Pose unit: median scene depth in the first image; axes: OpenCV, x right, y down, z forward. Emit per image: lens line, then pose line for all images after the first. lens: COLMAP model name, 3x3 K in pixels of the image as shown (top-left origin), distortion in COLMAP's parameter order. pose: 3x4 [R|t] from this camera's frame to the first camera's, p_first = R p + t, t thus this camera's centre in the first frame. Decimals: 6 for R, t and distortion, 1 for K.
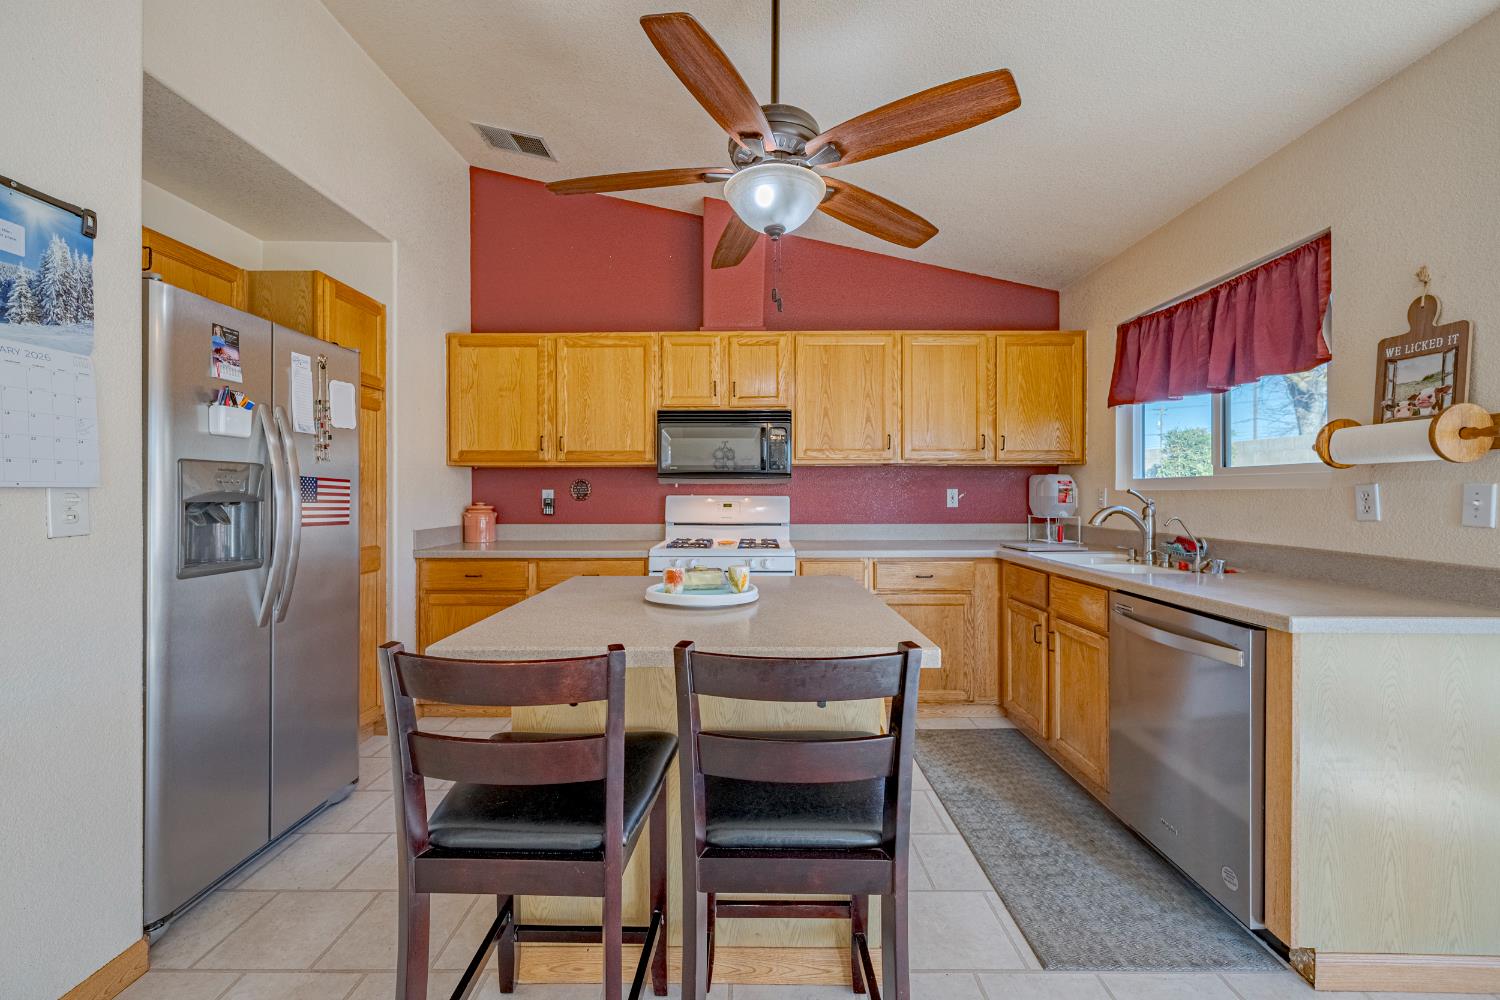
lens RADIAL K [[585.3, 0, 750.0], [0, 585.3, 500.0], [0, 0, 1]] dist [-0.001922, -0.000237]
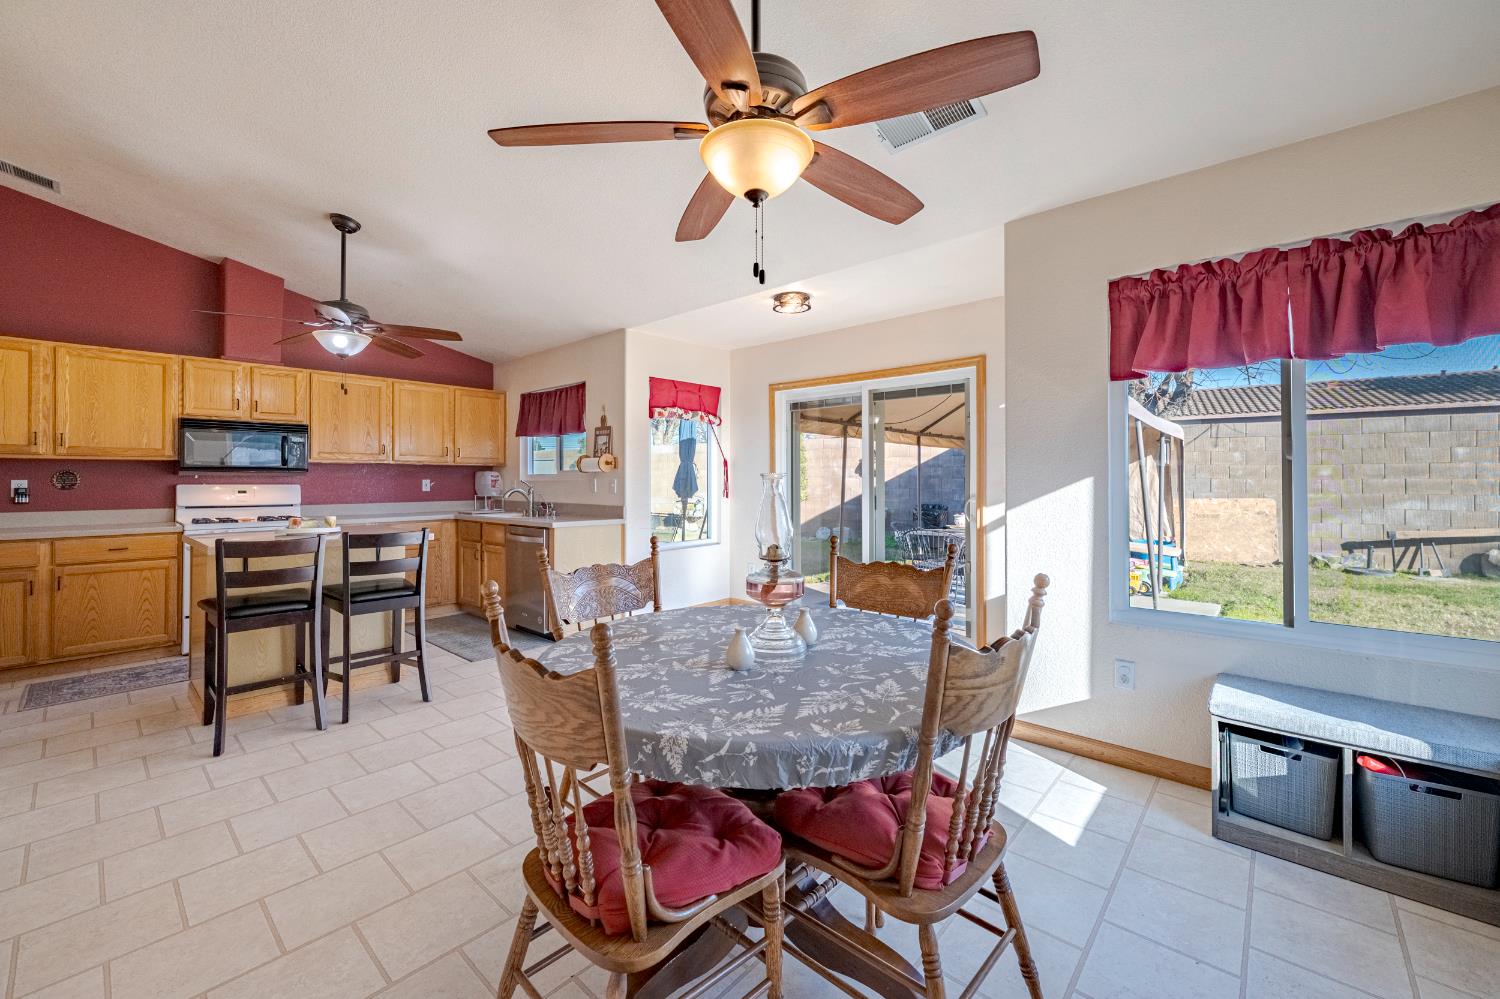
lens RADIAL K [[597.4, 0, 752.8], [0, 597.4, 473.5], [0, 0, 1]] dist [-0.000921, -0.000036]
pose [[0.654908, 0.009368, 0.755650, -0.318980], [0.010128, 0.999725, -0.021171, 0.008245], [-0.755641, 0.021518, 0.654633, -0.779599]]
